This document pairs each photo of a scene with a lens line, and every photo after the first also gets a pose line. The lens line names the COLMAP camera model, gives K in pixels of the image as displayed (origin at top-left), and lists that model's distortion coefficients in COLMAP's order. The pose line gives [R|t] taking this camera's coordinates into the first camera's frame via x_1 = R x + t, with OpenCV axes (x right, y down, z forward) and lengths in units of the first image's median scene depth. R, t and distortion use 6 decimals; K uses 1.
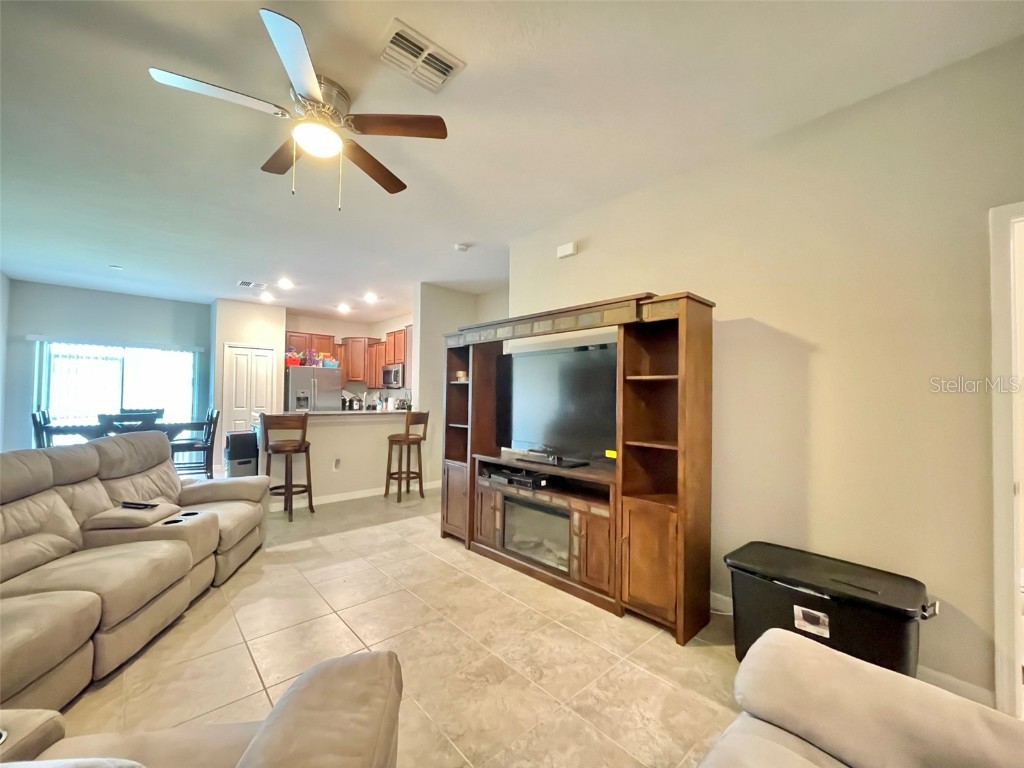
lens RADIAL K [[413.6, 0, 508.2], [0, 413.6, 384.7], [0, 0, 1]] dist [-0.001788, -0.000167]
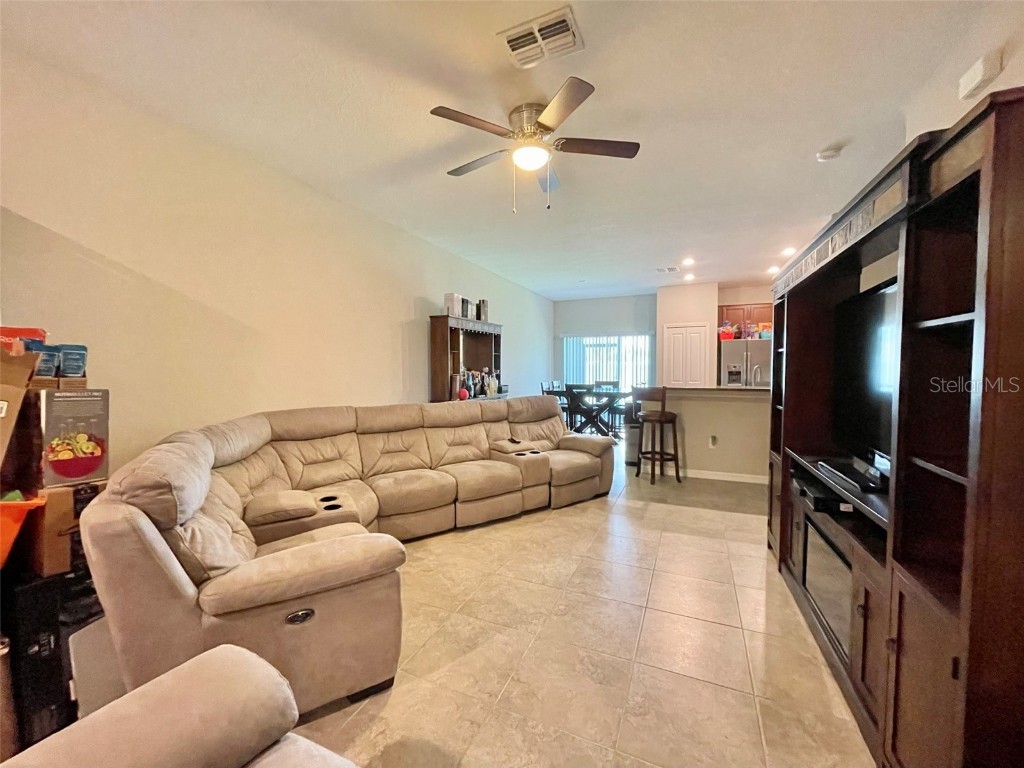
lens RADIAL K [[408.4, 0, 503.8], [0, 408.4, 388.6], [0, 0, 1]] dist [-0.016410, 0.000208]
pose [[0.384798, 0.032295, -0.922436, 0.394742], [0.034114, 0.998207, 0.049179, 0.010081], [0.922370, -0.050392, 0.383007, 0.279370]]
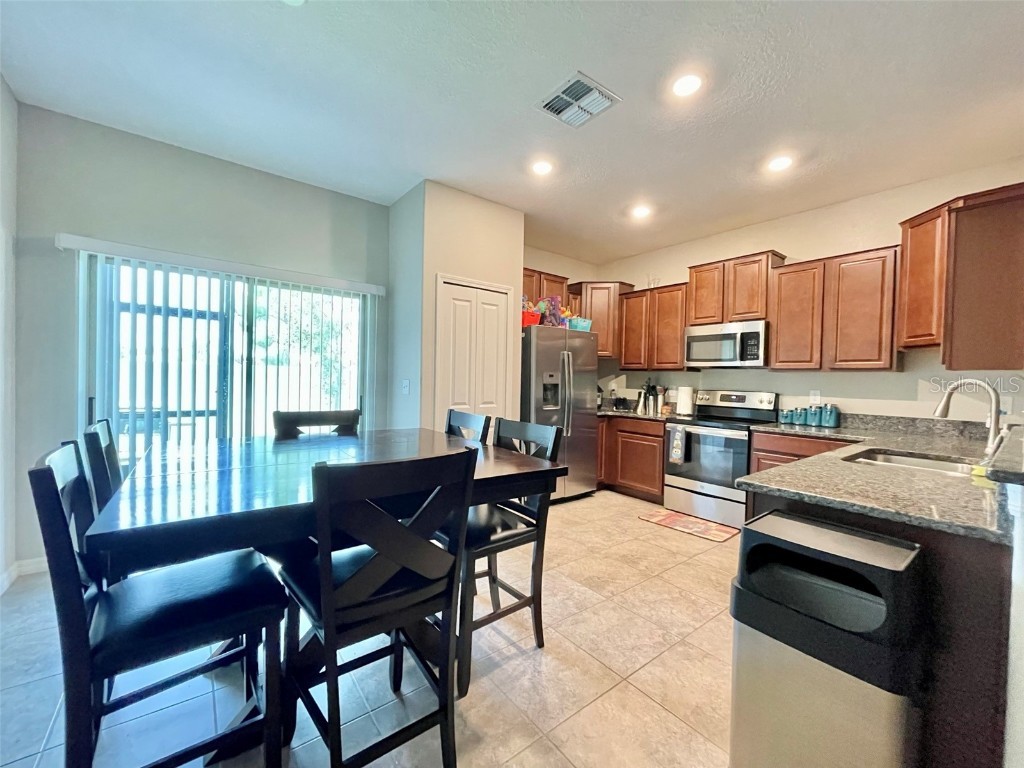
lens RADIAL K [[413.6, 0, 508.2], [0, 413.6, 384.7], [0, 0, 1]] dist [-0.001788, -0.000167]
pose [[0.997385, 0.010994, -0.071433, -1.128836], [-0.008145, 0.999164, 0.040050, 0.020565], [0.071813, -0.039363, 0.996641, 1.012173]]
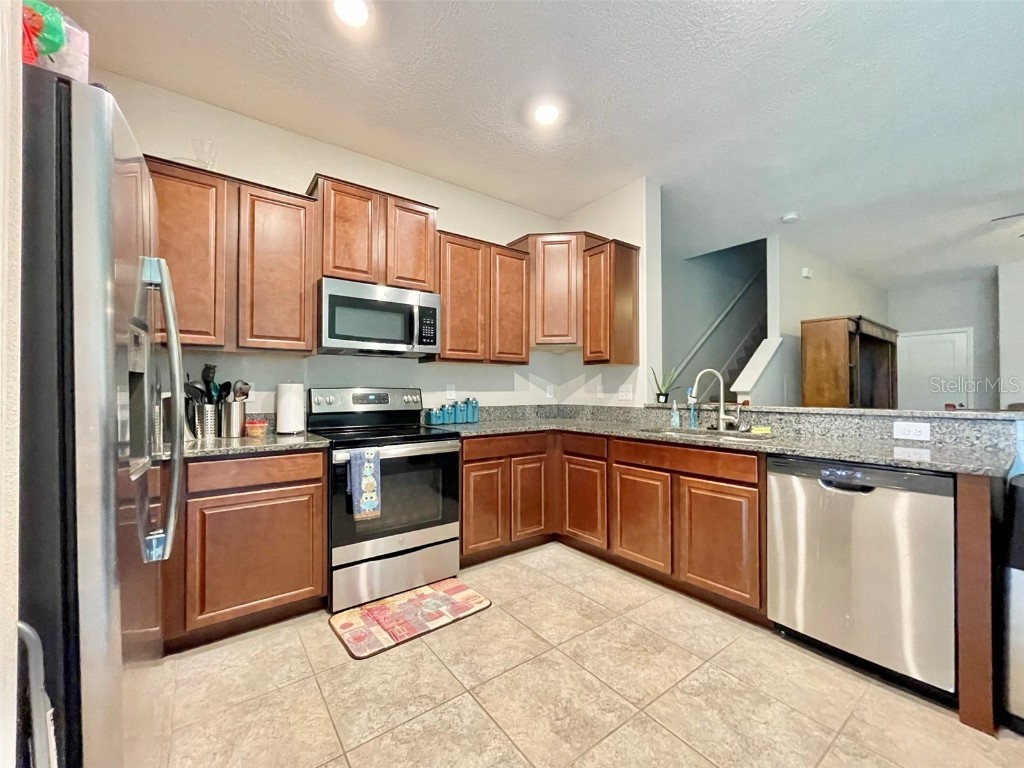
lens RADIAL K [[413.6, 0, 508.2], [0, 413.6, 384.7], [0, 0, 1]] dist [-0.001788, -0.000167]
pose [[0.098056, 0.000343, 0.995181, -1.357750], [-0.020977, 0.999778, 0.001722, 0.067471], [-0.994960, -0.021045, 0.098041, 1.901807]]
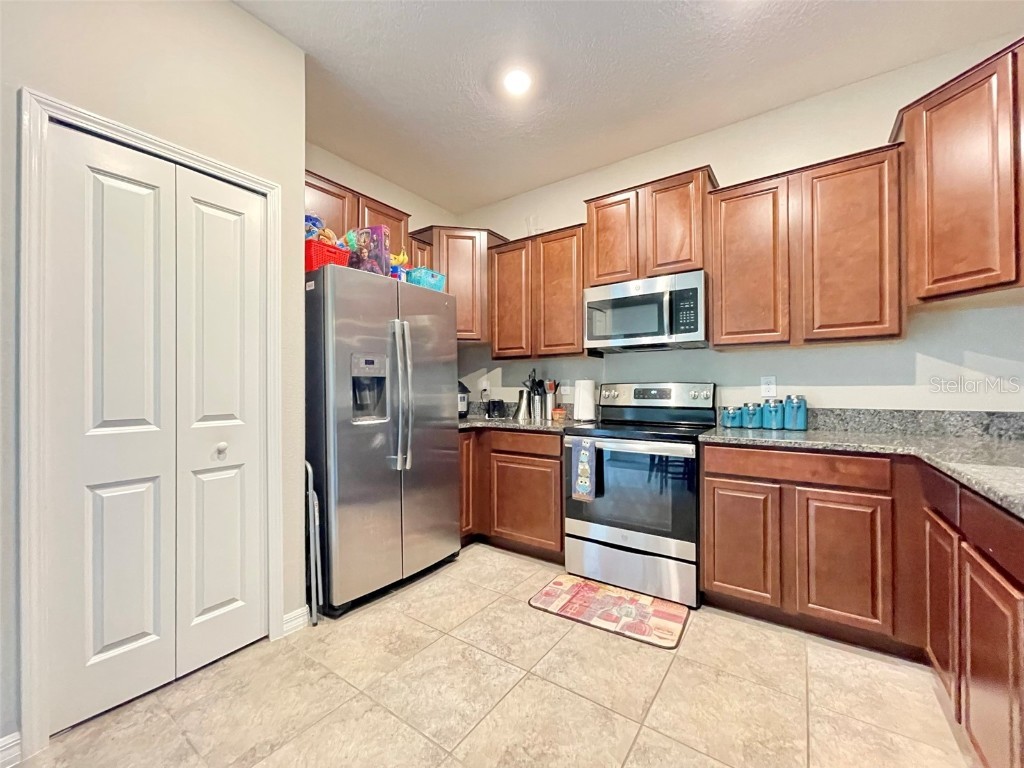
lens RADIAL K [[413.6, 0, 508.2], [0, 413.6, 384.7], [0, 0, 1]] dist [-0.001788, -0.000167]
pose [[0.975630, -0.014521, 0.218941, -1.021399], [0.010867, 0.999781, 0.017886, 0.067414], [-0.219152, -0.015071, 0.975574, 1.519009]]
